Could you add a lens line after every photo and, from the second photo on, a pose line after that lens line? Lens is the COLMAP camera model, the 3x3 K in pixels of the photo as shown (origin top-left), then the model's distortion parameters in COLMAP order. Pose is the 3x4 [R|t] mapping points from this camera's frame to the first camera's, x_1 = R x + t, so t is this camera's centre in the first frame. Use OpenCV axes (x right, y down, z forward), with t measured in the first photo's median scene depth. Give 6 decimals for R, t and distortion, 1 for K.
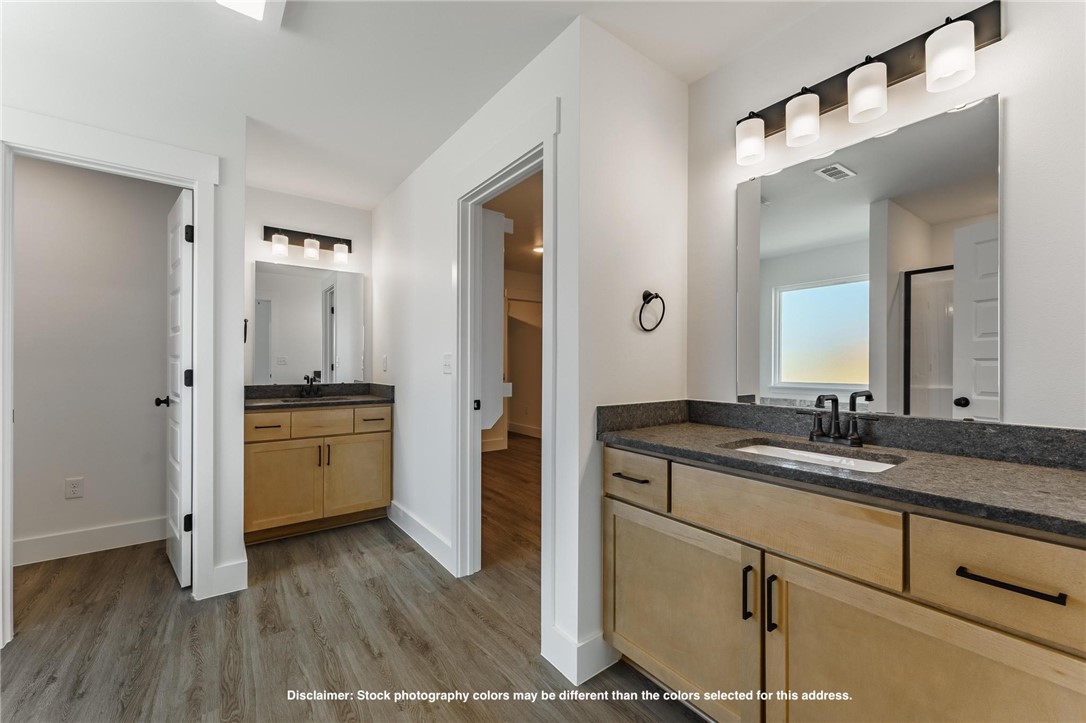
lens RADIAL K [[426.7, 0, 543.0], [0, 426.7, 361.5], [0, 0, 1]] dist [0.000253, -0.000027]
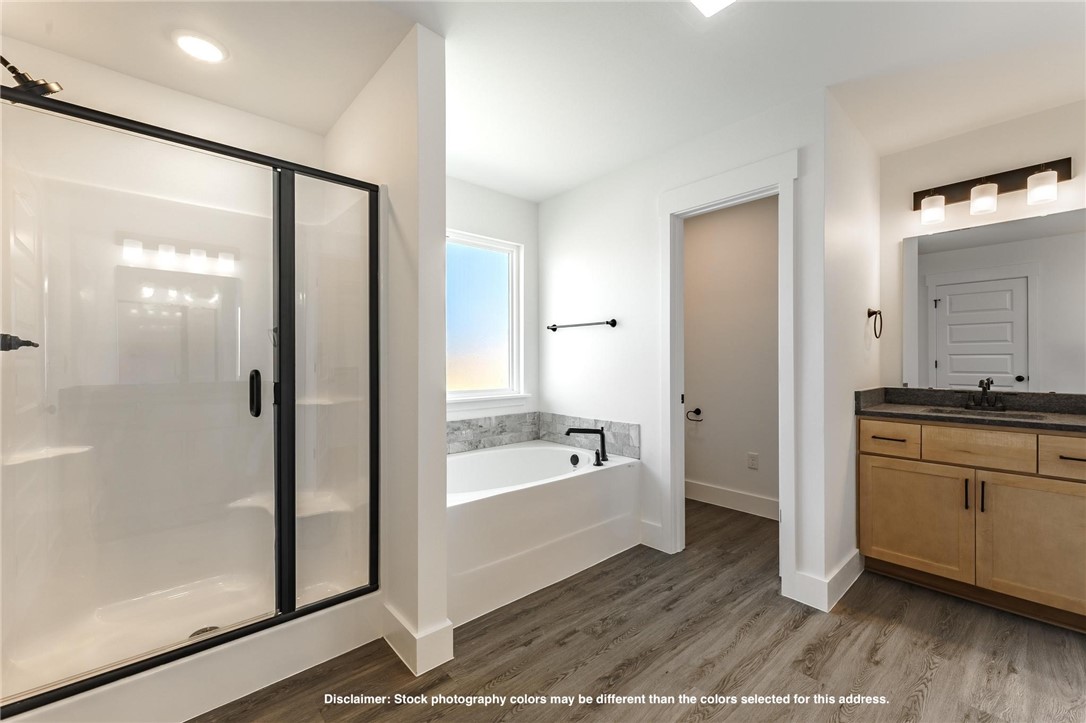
lens RADIAL K [[441.1, 0, 543.0], [0, 441.1, 361.5], [0, 0, 1]] dist [-0.000543, -0.000224]
pose [[0.087073, -0.001450, -0.996201, 0.180063], [0.007810, 0.999969, -0.000773, -0.000997], [0.996171, -0.007713, 0.087081, 0.327789]]
